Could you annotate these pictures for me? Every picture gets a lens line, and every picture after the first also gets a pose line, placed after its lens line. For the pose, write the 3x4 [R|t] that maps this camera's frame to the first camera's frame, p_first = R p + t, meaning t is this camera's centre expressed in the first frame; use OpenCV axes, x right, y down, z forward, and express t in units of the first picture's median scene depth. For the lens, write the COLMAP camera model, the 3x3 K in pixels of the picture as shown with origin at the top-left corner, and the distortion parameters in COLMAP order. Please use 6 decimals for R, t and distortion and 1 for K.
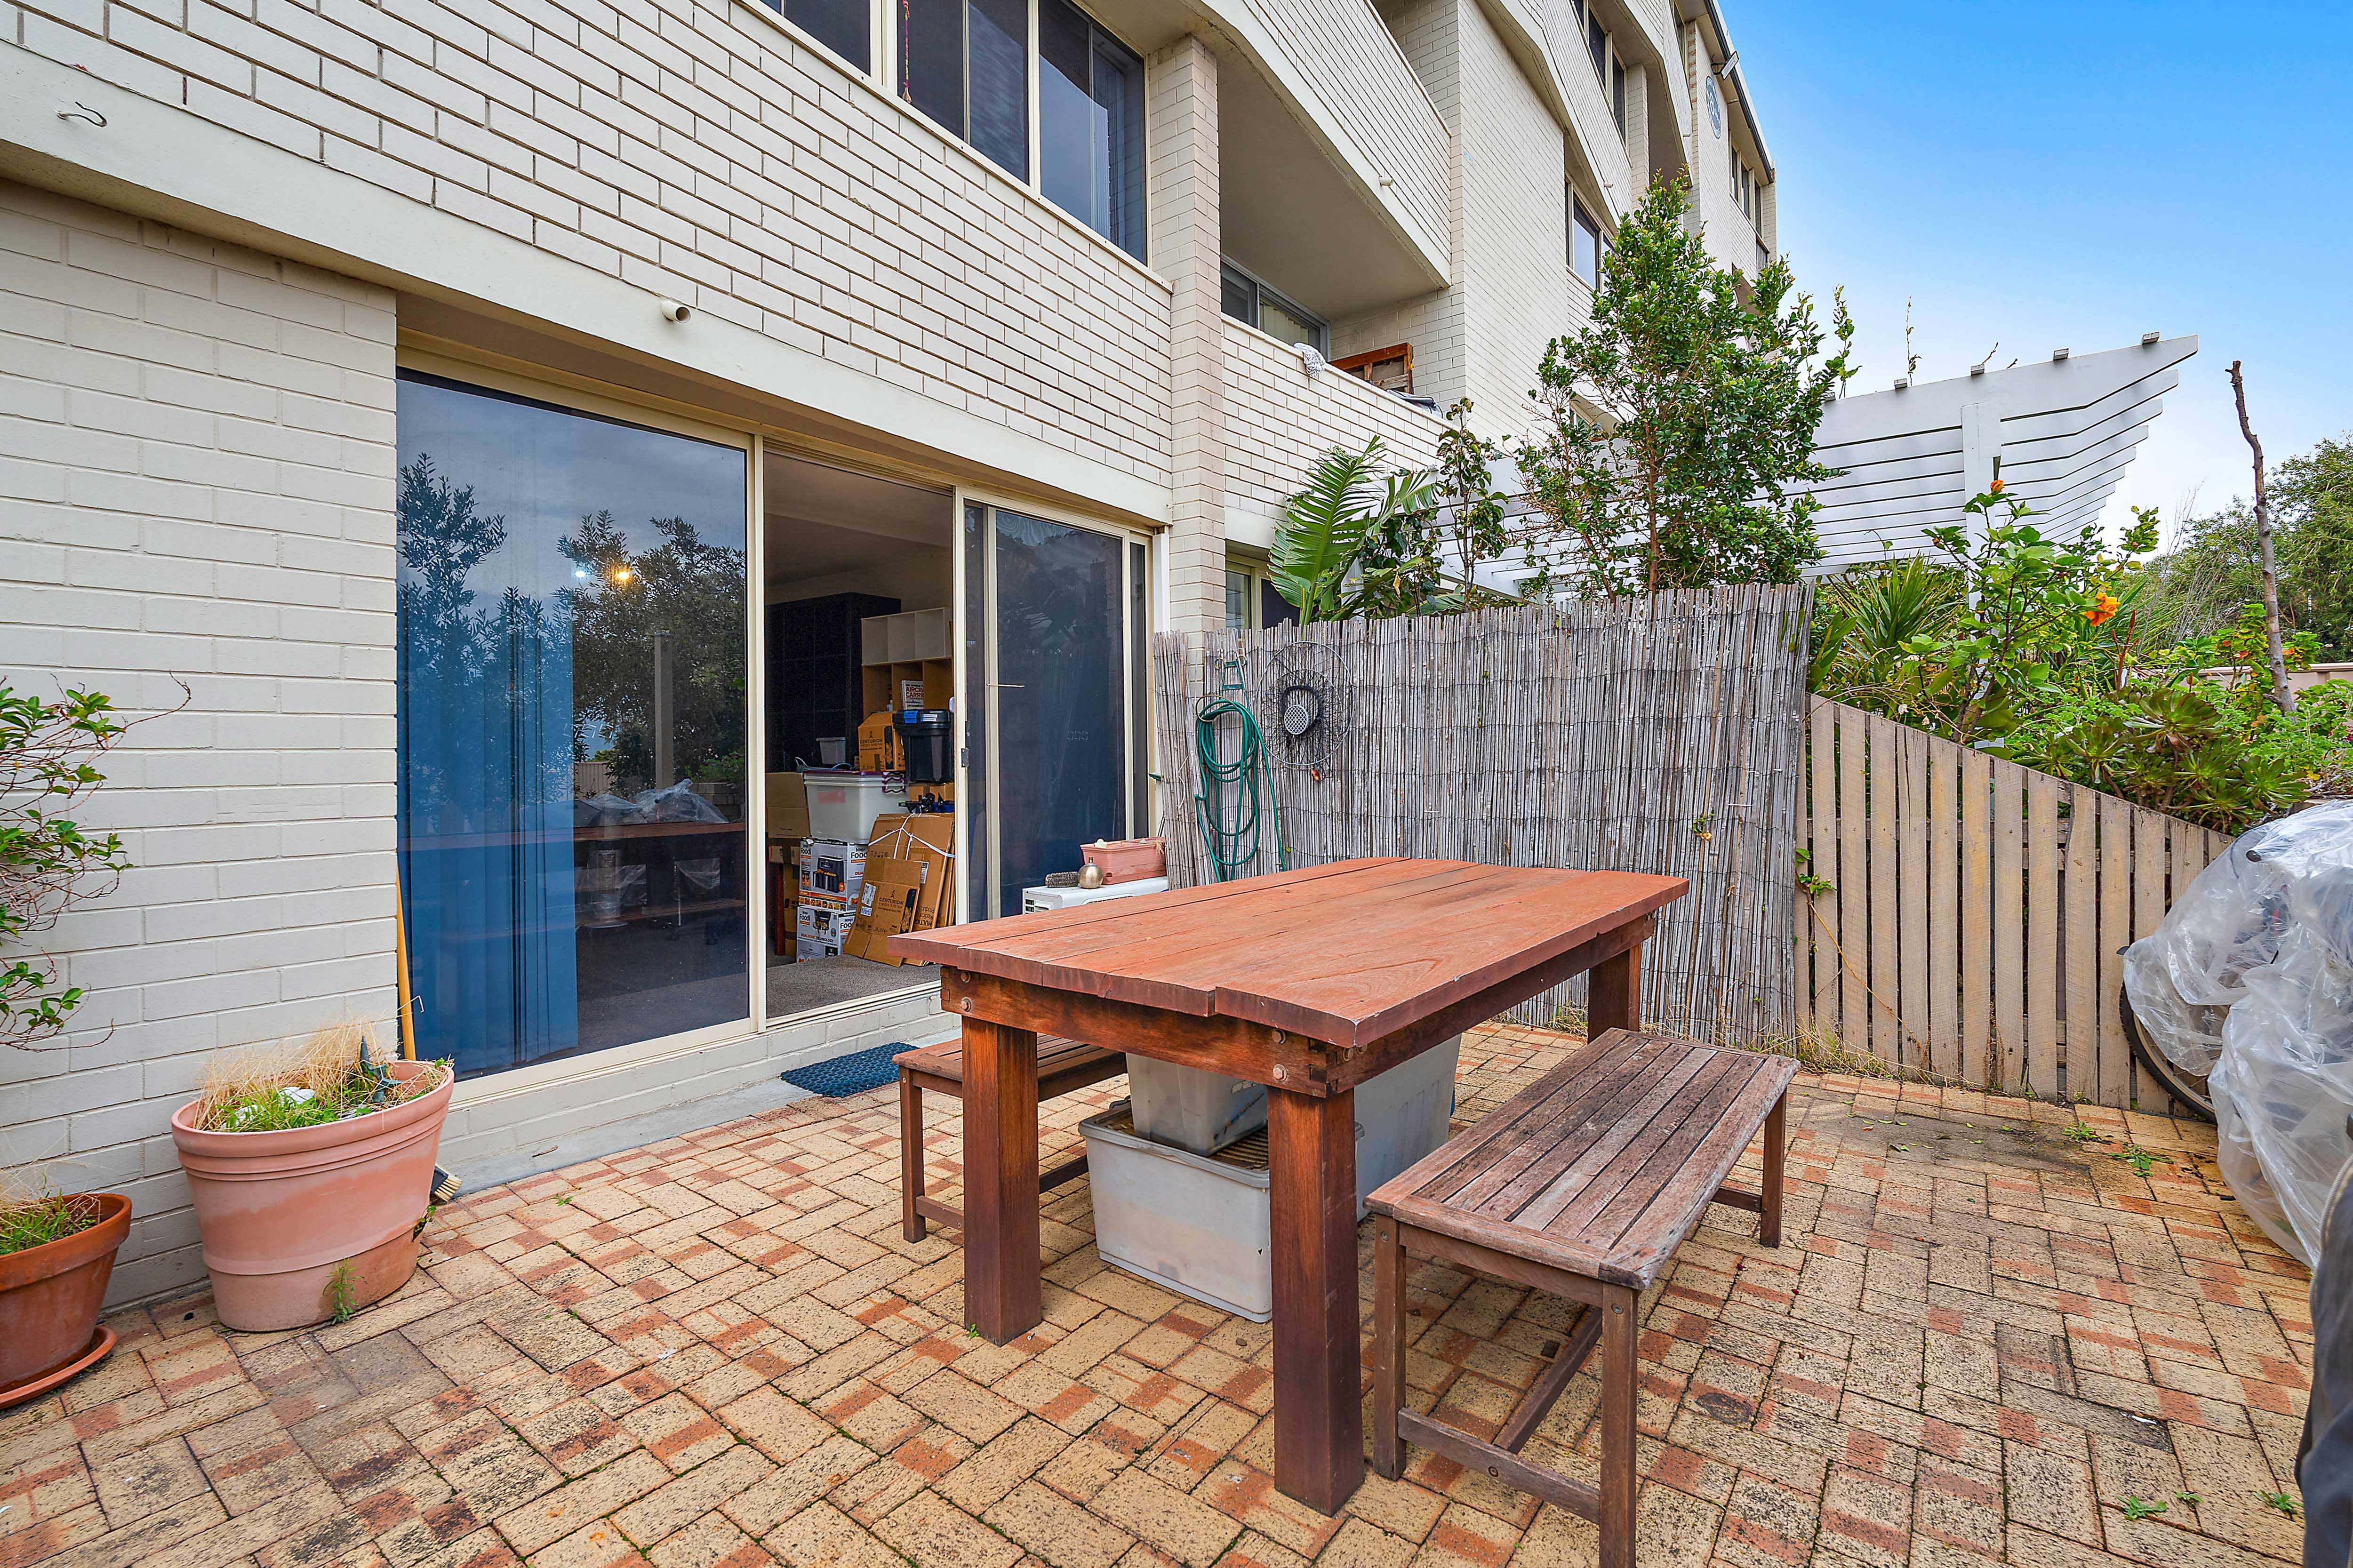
lens RADIAL K [[1068.3, 0, 1177.0], [0, 1068.3, 768.6], [0, 0, 1]] dist [-0.000395, -0.000118]
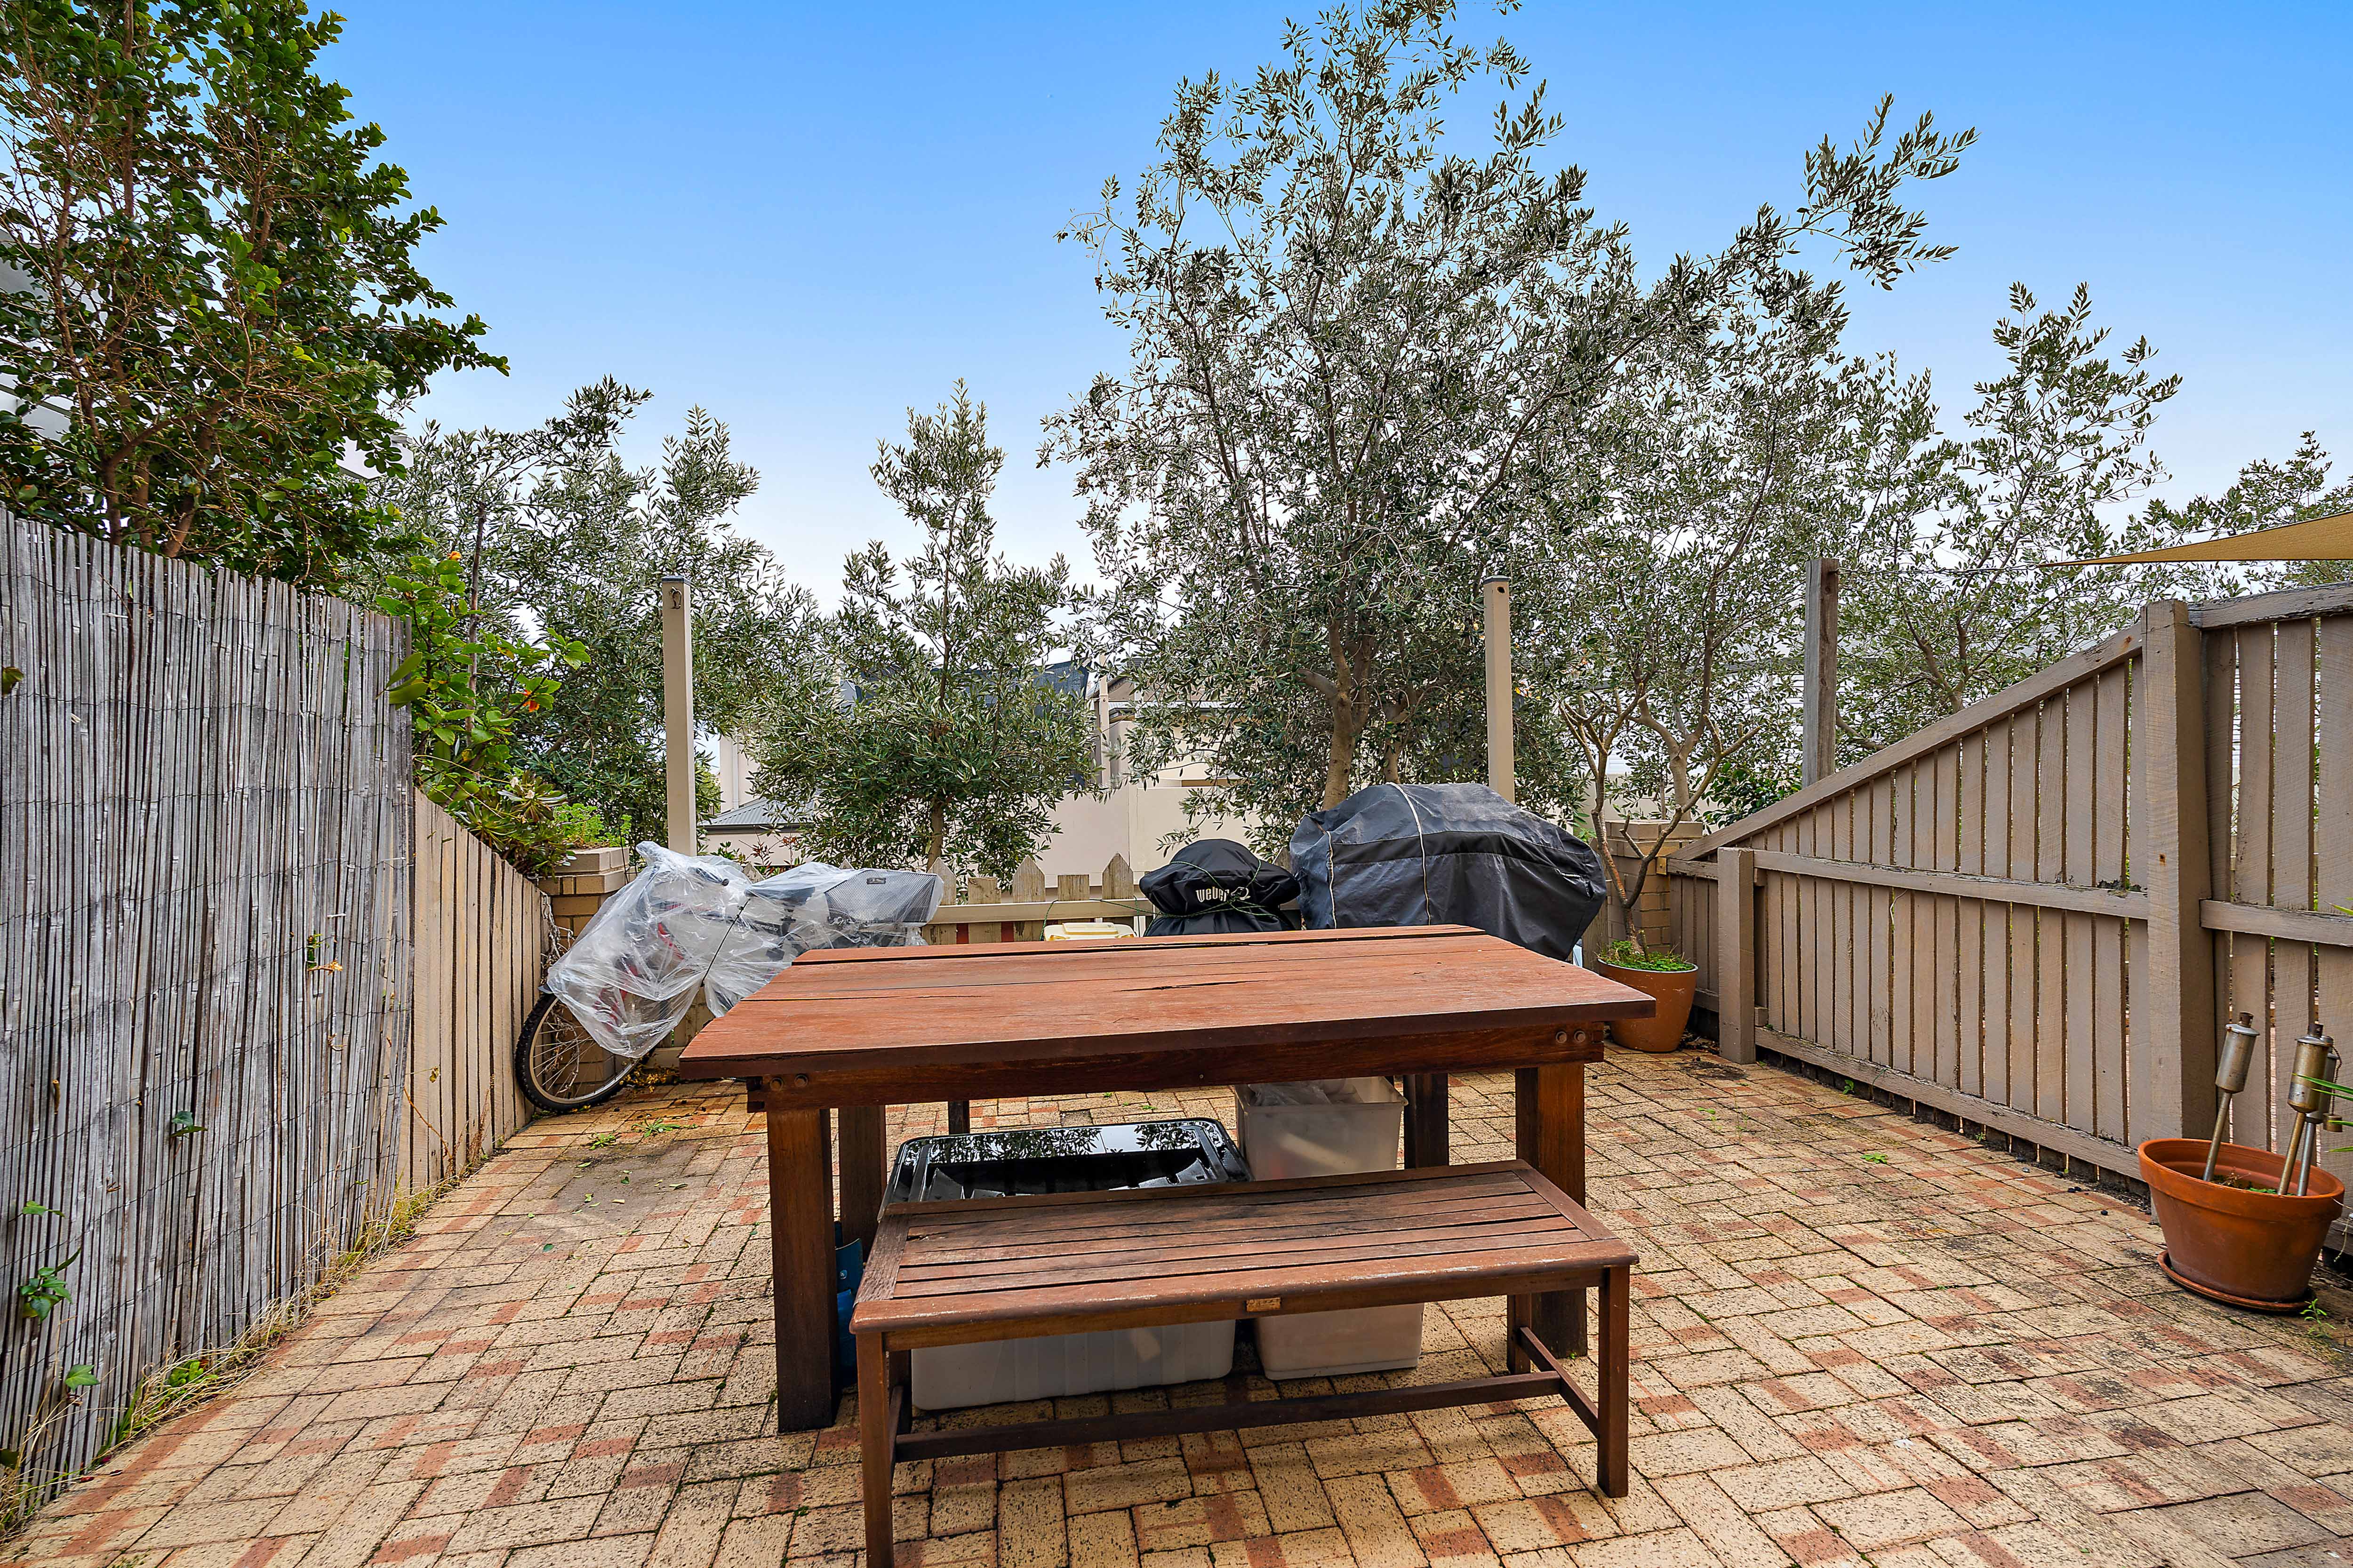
lens RADIAL K [[1068.3, 0, 1177.0], [0, 1068.3, 768.6], [0, 0, 1]] dist [-0.000395, -0.000118]
pose [[-0.741475, 0.020052, 0.670681, -0.550089], [0.031144, 0.999505, 0.004548, -0.074385], [-0.670258, 0.024260, -0.741732, 1.814490]]
